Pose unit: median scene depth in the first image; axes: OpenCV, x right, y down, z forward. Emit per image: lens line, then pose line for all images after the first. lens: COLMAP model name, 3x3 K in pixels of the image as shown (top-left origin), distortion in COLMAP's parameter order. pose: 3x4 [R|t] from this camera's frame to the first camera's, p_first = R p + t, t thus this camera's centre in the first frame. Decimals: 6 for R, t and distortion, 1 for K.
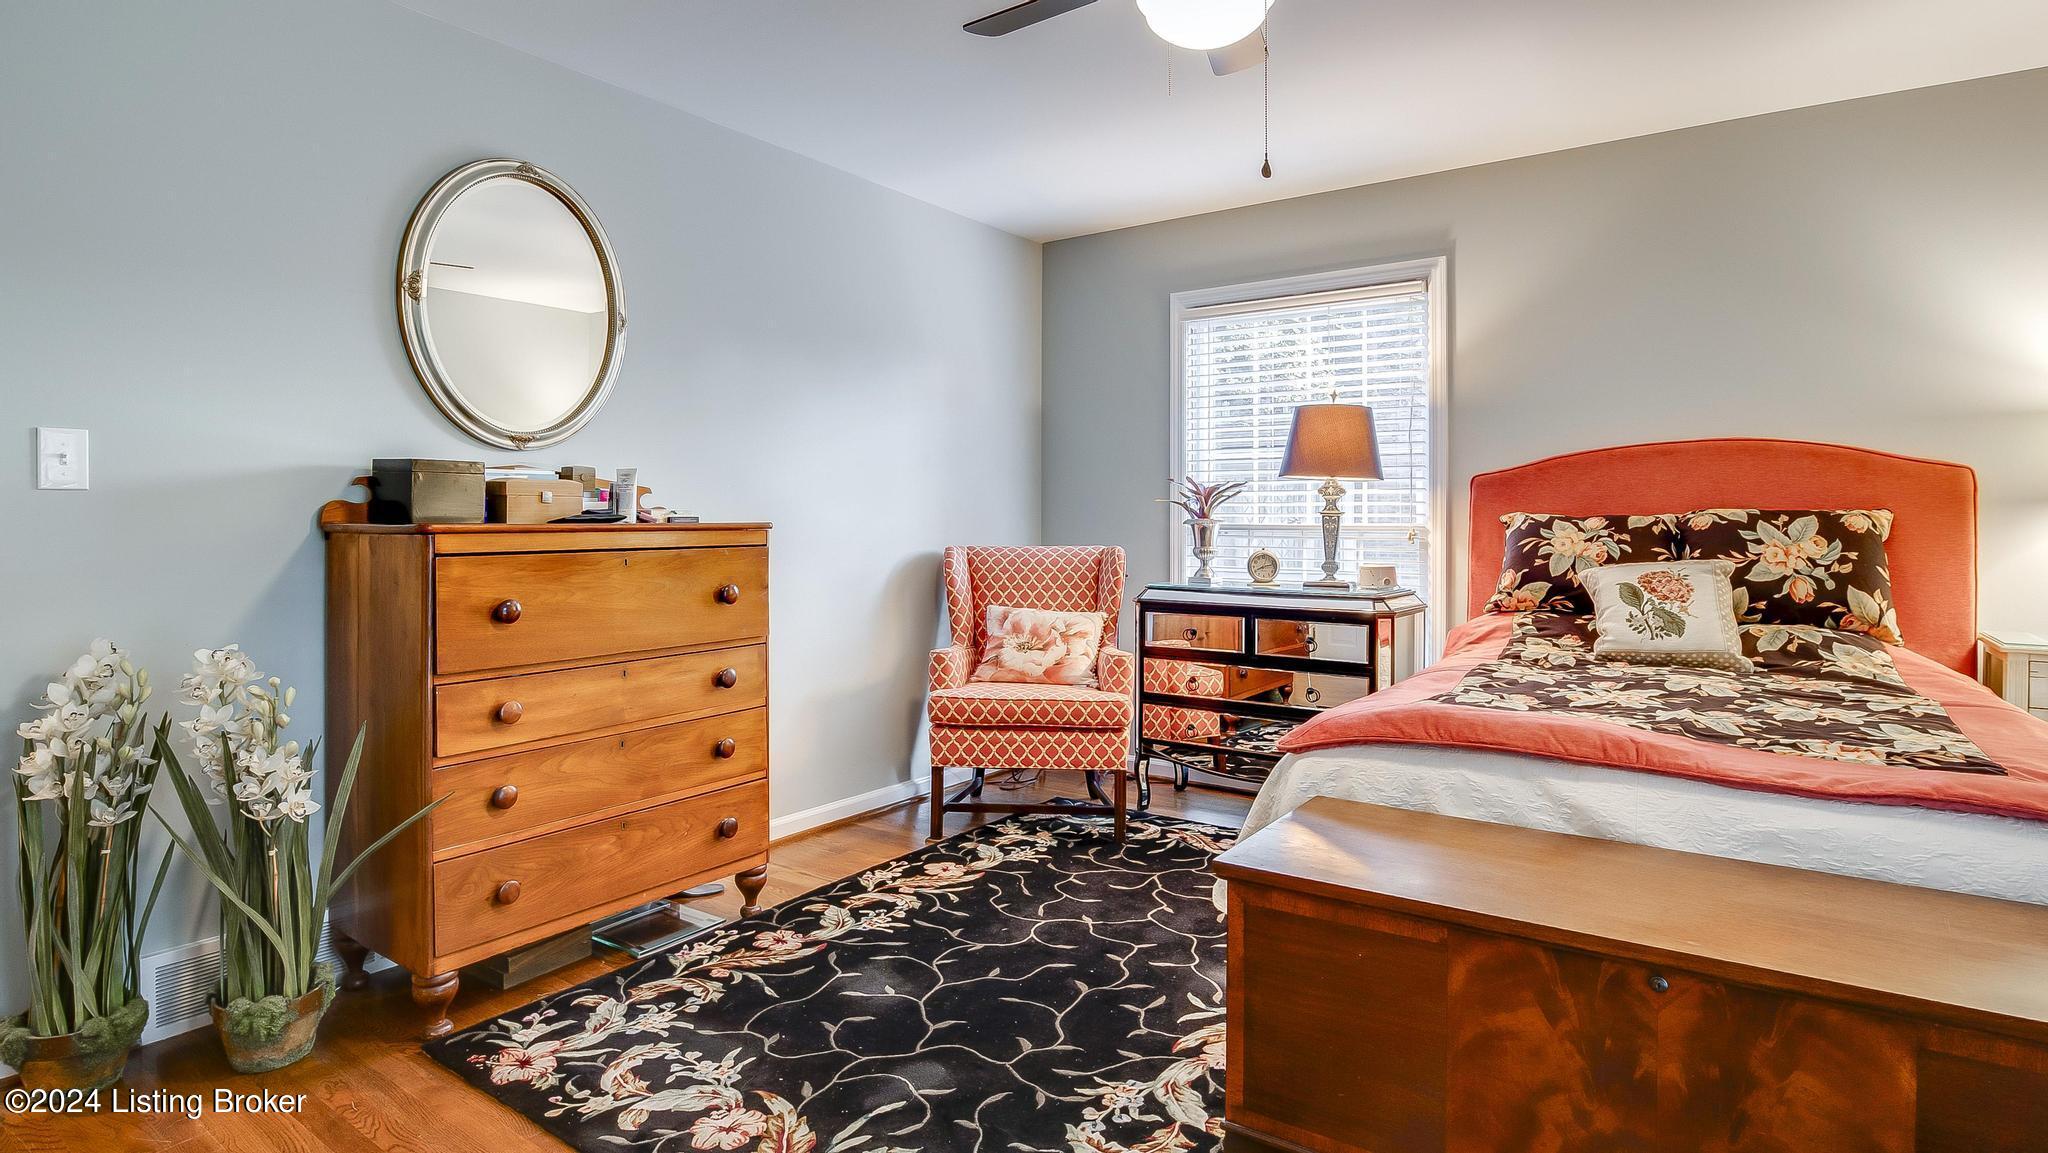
lens RADIAL K [[1068.9, 0, 1022.6], [0, 1068.9, 517.2], [0, 0, 1]] dist [-0.022076, 0.001030]
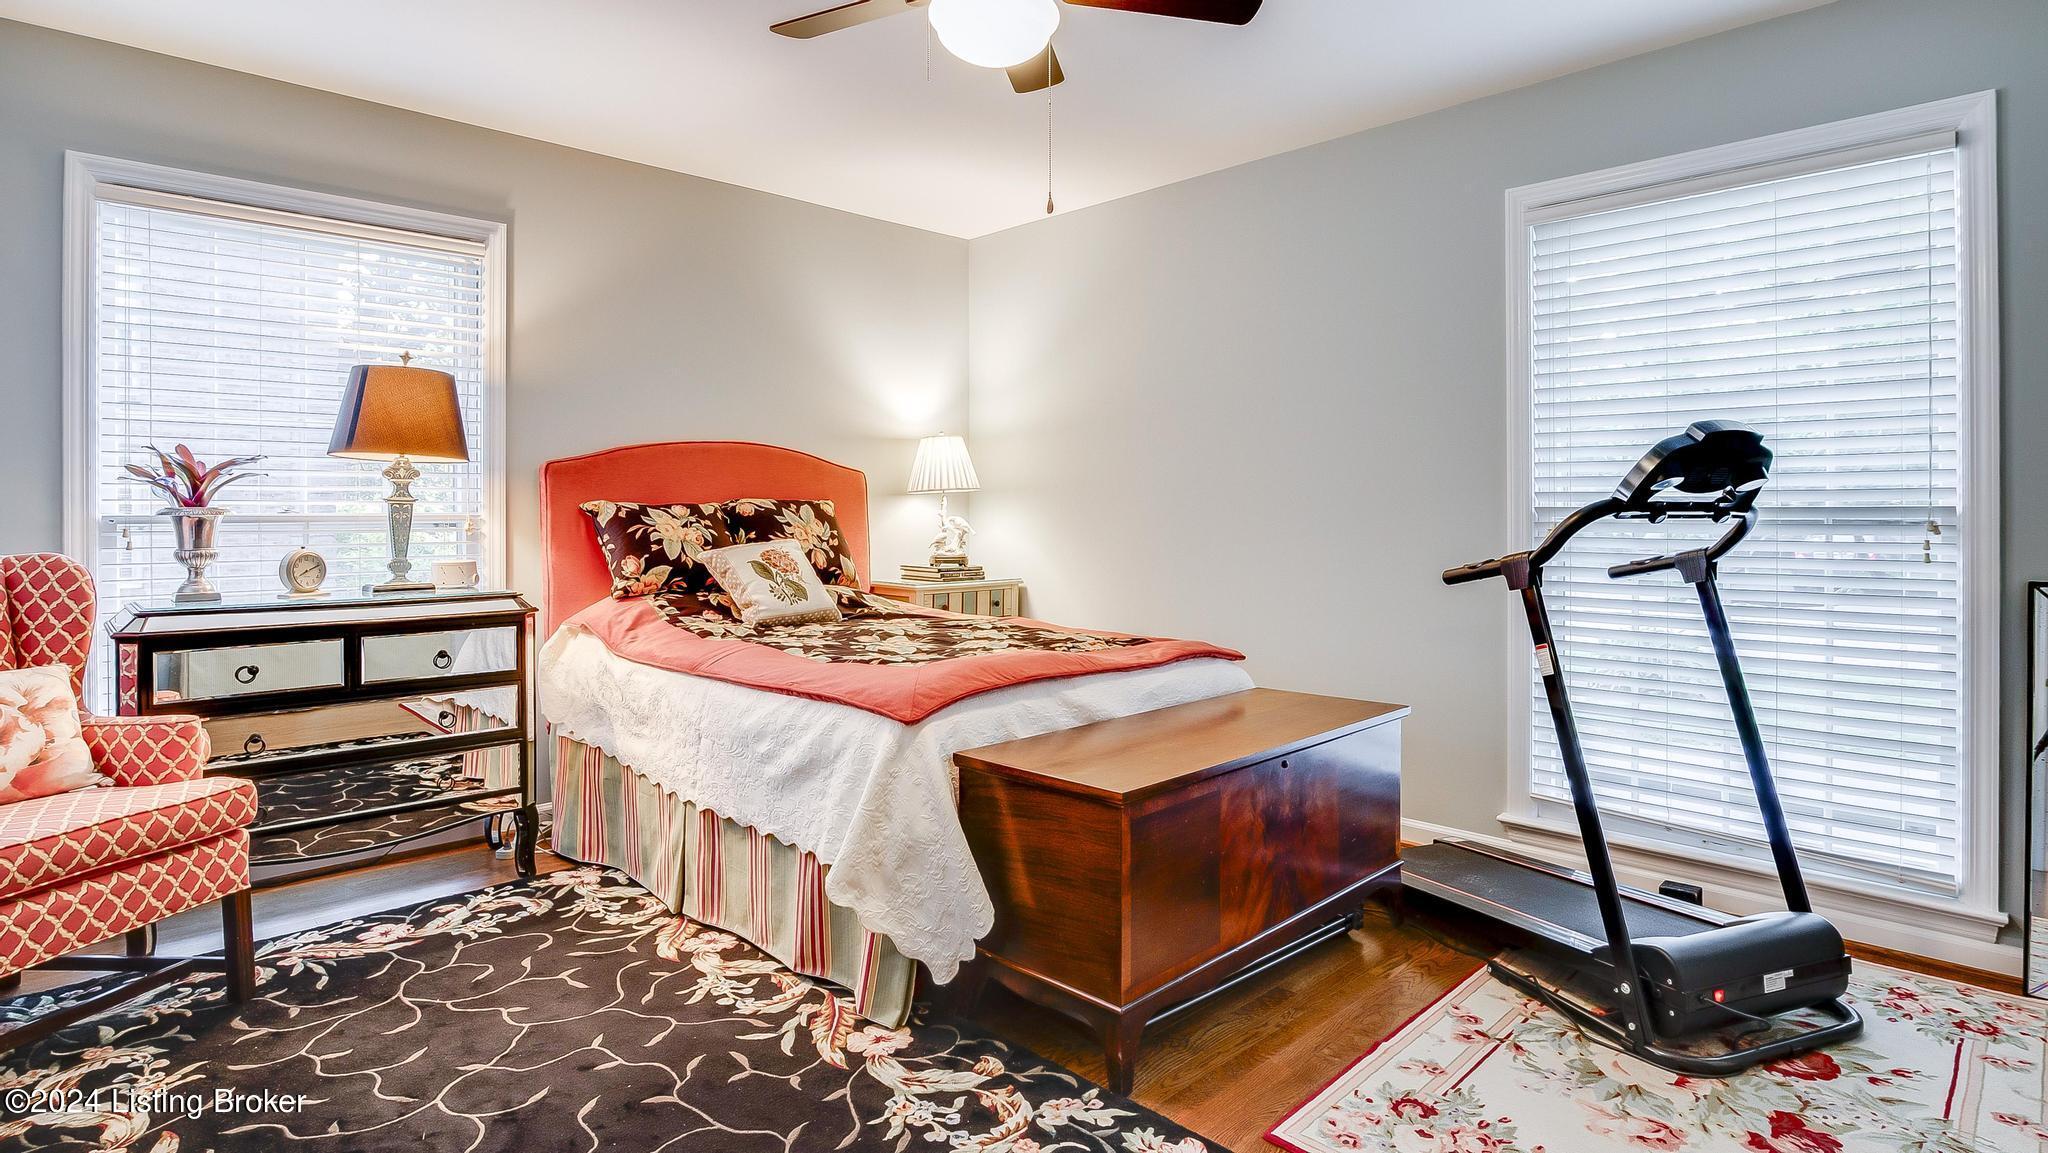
lens RADIAL K [[1068.9, 0, 1022.6], [0, 1068.9, 517.2], [0, 0, 1]] dist [-0.022076, 0.001030]
pose [[0.169255, -0.008863, 0.985532, -0.489420], [0.000976, 0.999961, 0.008825, 0.002814], [-0.985572, -0.000532, 0.169257, 0.443445]]
